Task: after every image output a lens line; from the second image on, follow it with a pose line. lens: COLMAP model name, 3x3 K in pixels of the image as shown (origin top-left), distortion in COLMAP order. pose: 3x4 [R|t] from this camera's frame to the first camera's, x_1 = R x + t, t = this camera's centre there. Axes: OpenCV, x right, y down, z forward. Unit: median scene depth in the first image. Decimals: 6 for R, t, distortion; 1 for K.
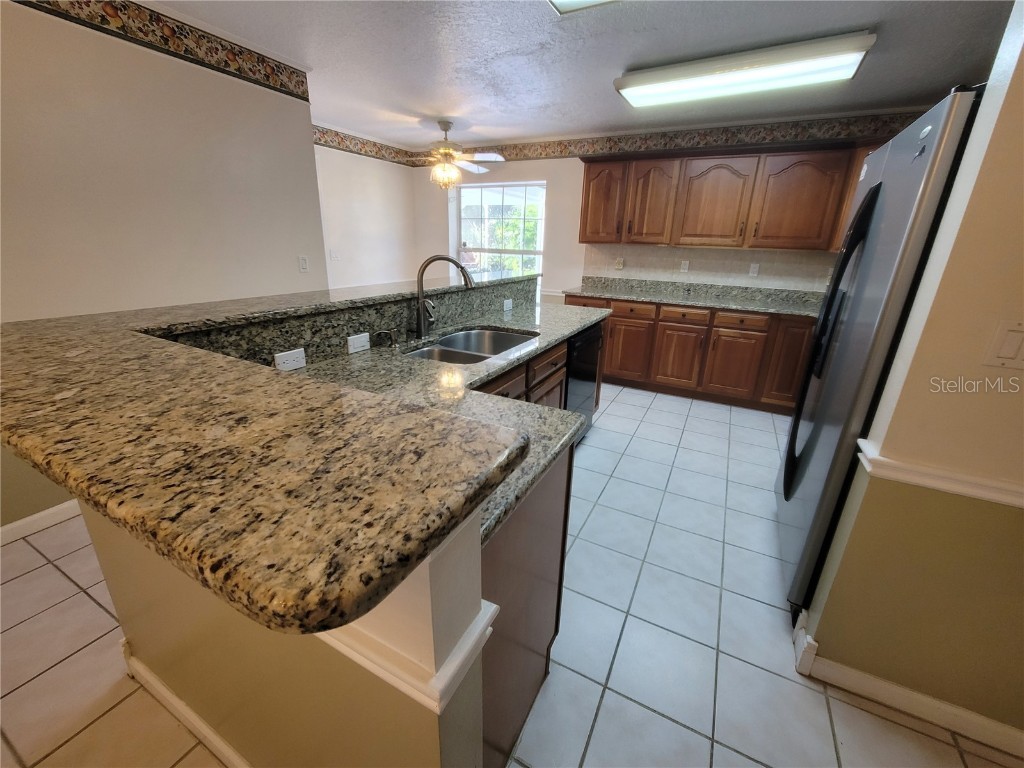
lens RADIAL K [[416.4, 0, 513.2], [0, 416.4, 378.2], [0, 0, 1]] dist [-0.002377, 0.001197]
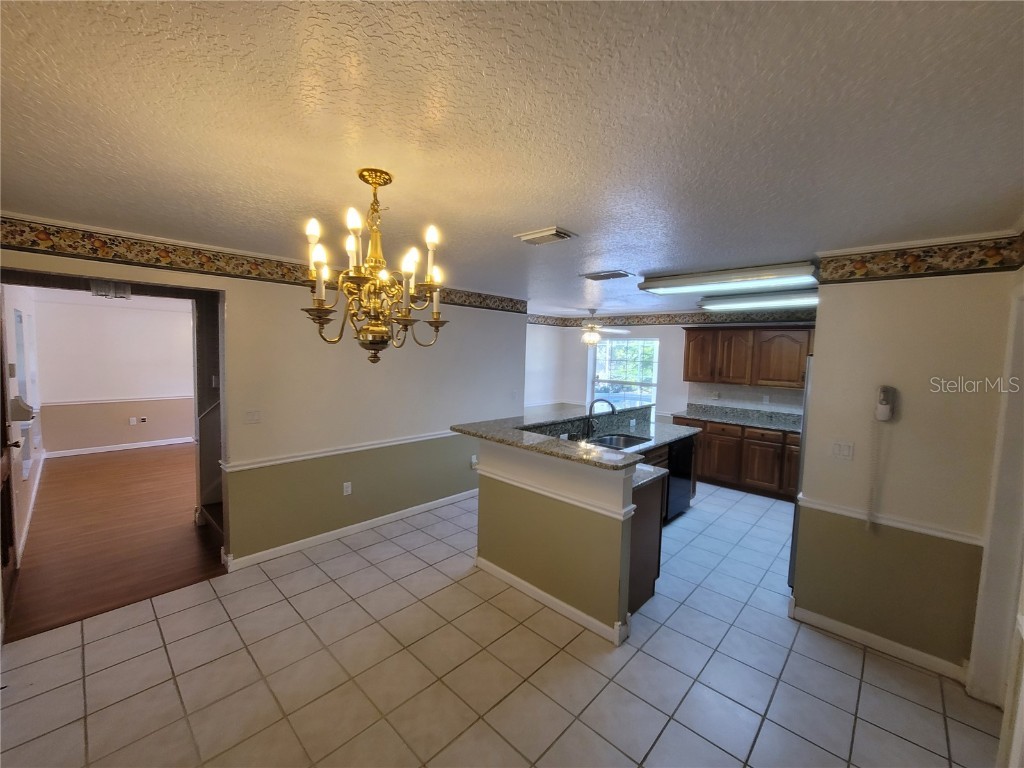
lens RADIAL K [[416.4, 0, 511.9], [0, 416.4, 381.9], [0, 0, 1]] dist [-0.002377, 0.001197]
pose [[0.961838, 0.016699, -0.273109, -0.019763], [-0.085774, 0.966227, -0.243000, 0.087137], [0.259827, 0.257152, 0.930786, -0.557175]]
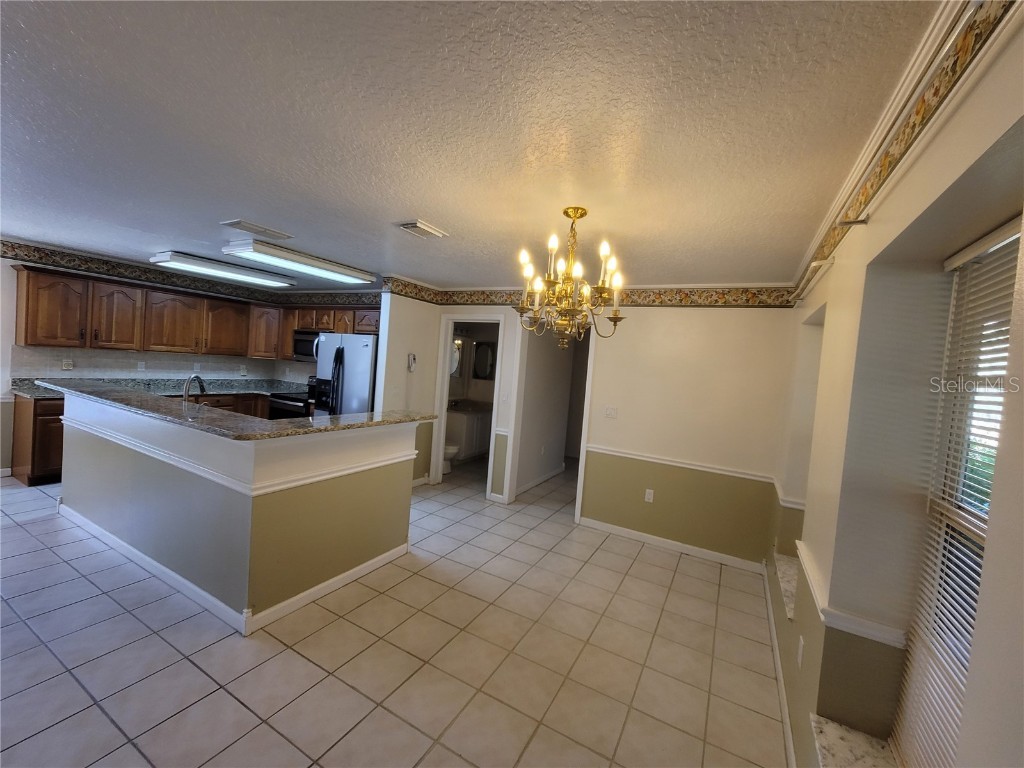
lens RADIAL K [[416.4, 0, 511.8], [0, 416.4, 383.1], [0, 0, 1]] dist [-0.002377, 0.001197]
pose [[0.011708, -0.073096, 0.997256, -0.911698], [0.240692, 0.968207, 0.068141, -0.043386], [-0.970531, 0.239234, 0.028929, -0.104720]]
